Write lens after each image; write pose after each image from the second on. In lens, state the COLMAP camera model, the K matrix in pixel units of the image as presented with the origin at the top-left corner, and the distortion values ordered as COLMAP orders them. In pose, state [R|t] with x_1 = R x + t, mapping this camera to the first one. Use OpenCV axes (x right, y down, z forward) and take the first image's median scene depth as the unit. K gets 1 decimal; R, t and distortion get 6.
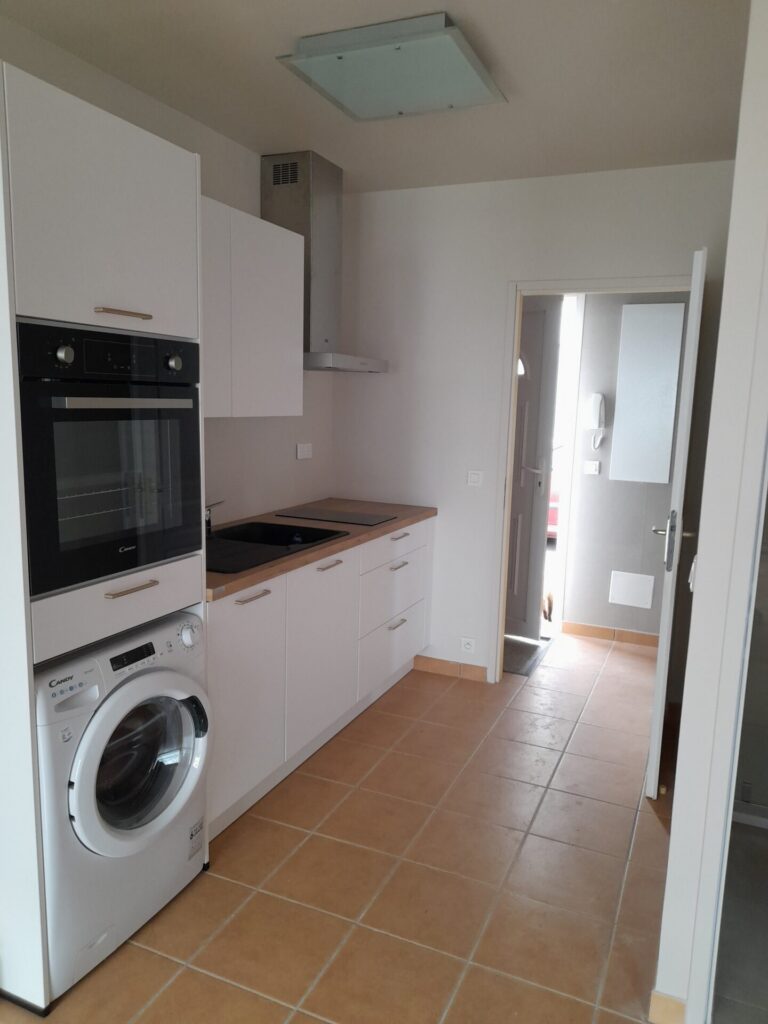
lens RADIAL K [[751.9, 0, 379.6], [0, 751.9, 514.5], [0, 0, 1]] dist [0.050528, -0.000471]
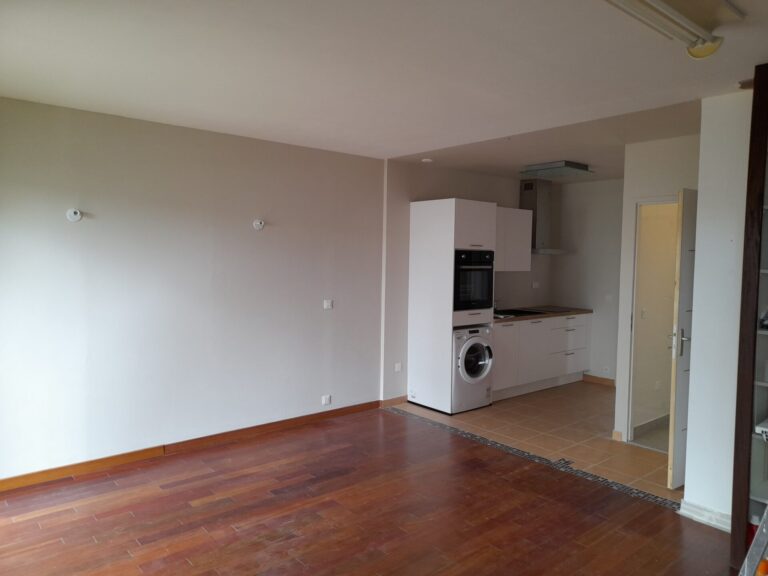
lens RADIAL K [[563.9, 0, 381.1], [0, 563.9, 286.4], [0, 0, 1]] dist [0.050528, -0.000471]
pose [[0.906057, 0.014520, -0.422907, 0.426611], [-0.060122, 0.993690, -0.094692, 0.237957], [0.418863, 0.111222, 0.901212, -1.685539]]
